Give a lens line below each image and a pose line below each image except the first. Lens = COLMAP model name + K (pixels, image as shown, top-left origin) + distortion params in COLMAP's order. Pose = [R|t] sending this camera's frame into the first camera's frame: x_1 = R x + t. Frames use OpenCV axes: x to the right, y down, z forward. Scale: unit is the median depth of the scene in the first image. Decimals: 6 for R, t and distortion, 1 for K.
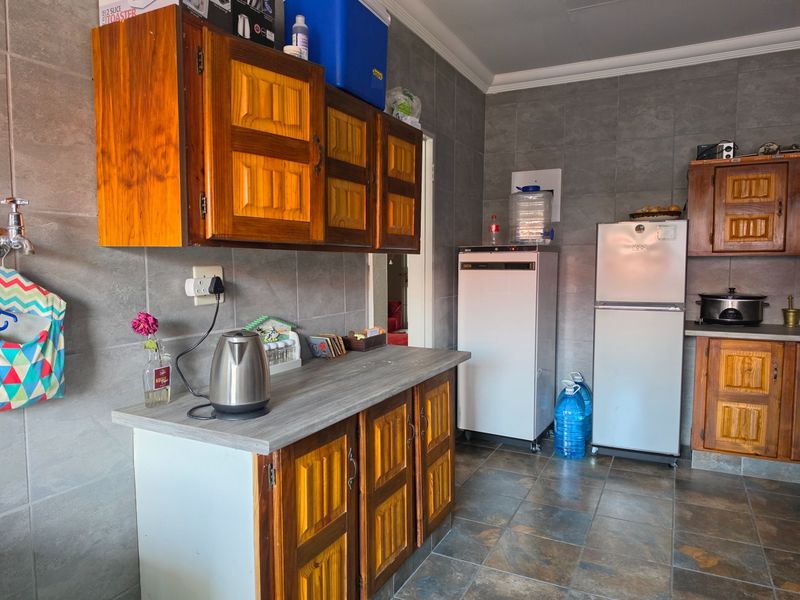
lens RADIAL K [[550.2, 0, 398.6], [0, 550.2, 301.3], [0, 0, 1]] dist [0.083882, -0.117748]
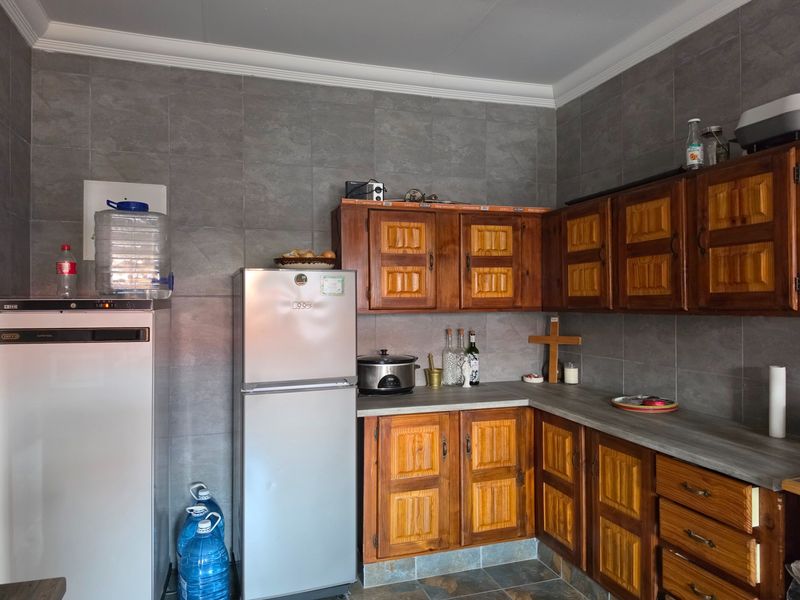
lens RADIAL K [[550.2, 0, 398.6], [0, 550.2, 301.3], [0, 0, 1]] dist [0.083882, -0.117748]
pose [[0.703734, 0.001297, 0.710462, 0.008022], [0.051525, 0.997272, -0.052857, -0.053648], [-0.708592, 0.073804, 0.701748, 0.383191]]
